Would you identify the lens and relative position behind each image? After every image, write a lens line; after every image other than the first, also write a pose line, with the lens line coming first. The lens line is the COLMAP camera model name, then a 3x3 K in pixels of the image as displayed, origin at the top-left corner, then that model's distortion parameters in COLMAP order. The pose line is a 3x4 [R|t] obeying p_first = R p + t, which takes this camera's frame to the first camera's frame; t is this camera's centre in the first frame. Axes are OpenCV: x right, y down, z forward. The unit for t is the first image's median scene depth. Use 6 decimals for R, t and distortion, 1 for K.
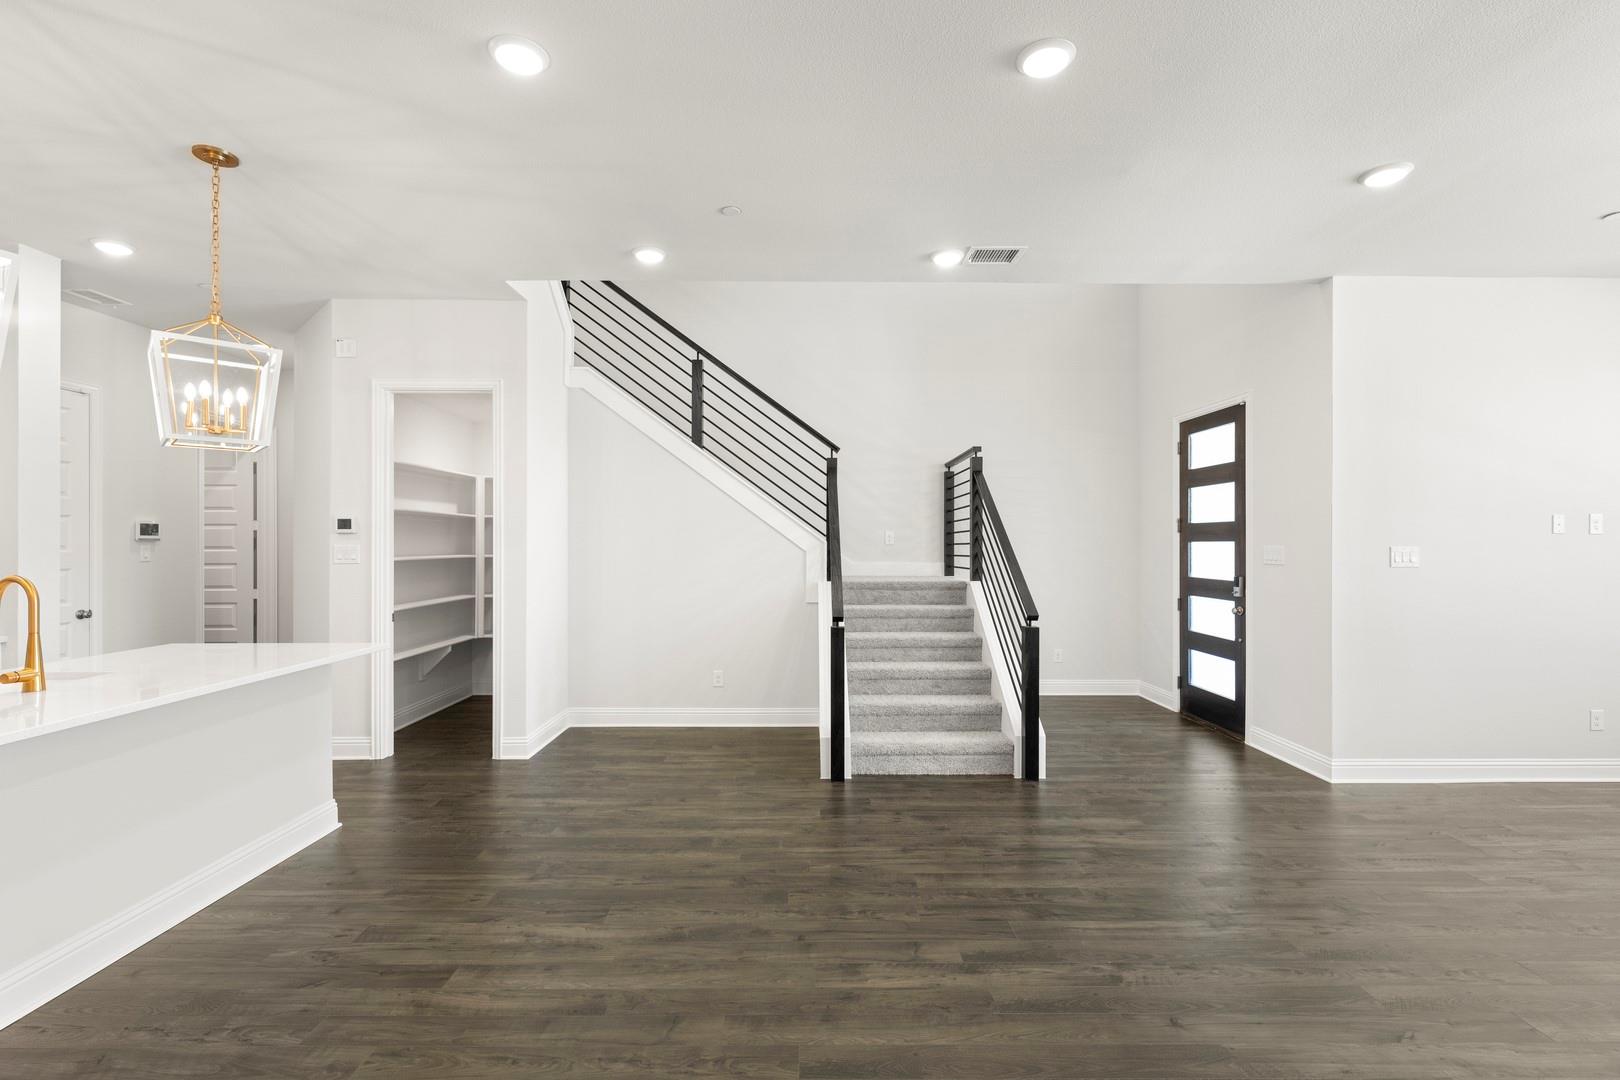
lens RADIAL K [[742.9, 0, 813.0], [0, 742.9, 544.5], [0, 0, 1]] dist [-0.001455, -0.000217]
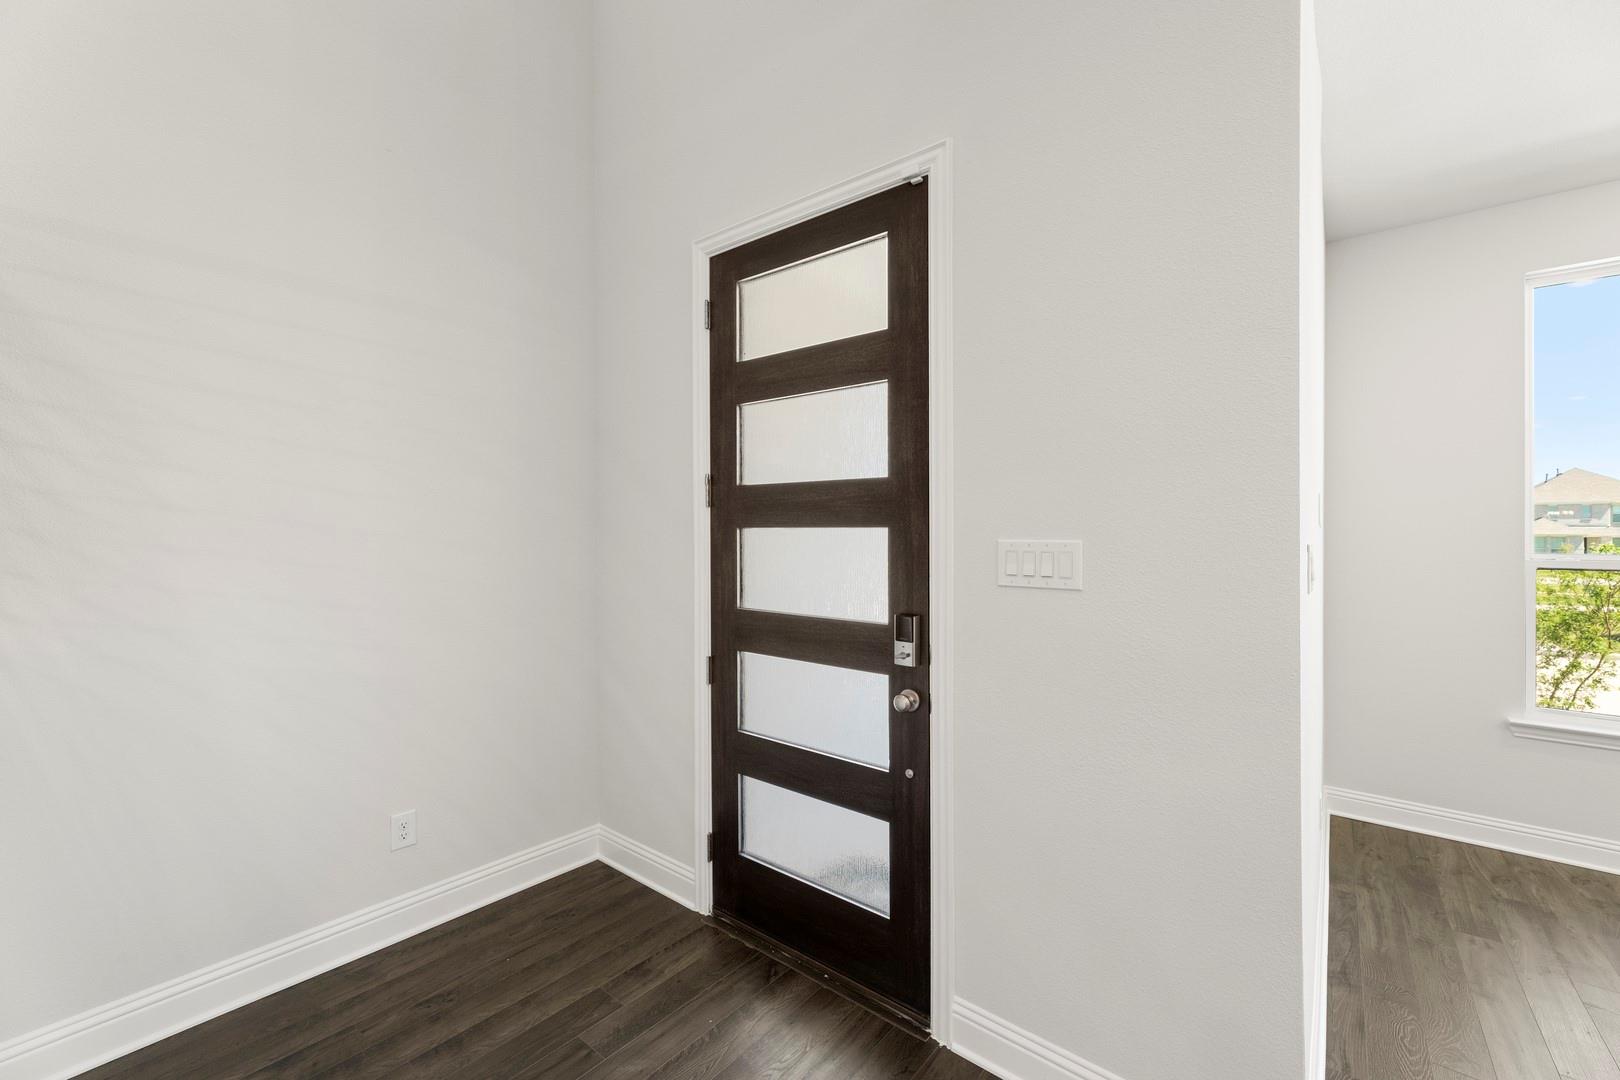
lens RADIAL K [[653.3, 0, 817.4], [0, 653.3, 537.3], [0, 0, 1]] dist [-0.003258, -0.000021]
pose [[0.636747, -0.011177, 0.770992, 0.264839], [0.002958, 0.999923, 0.012052, -0.003484], [-0.771067, -0.005393, 0.636731, 0.793088]]
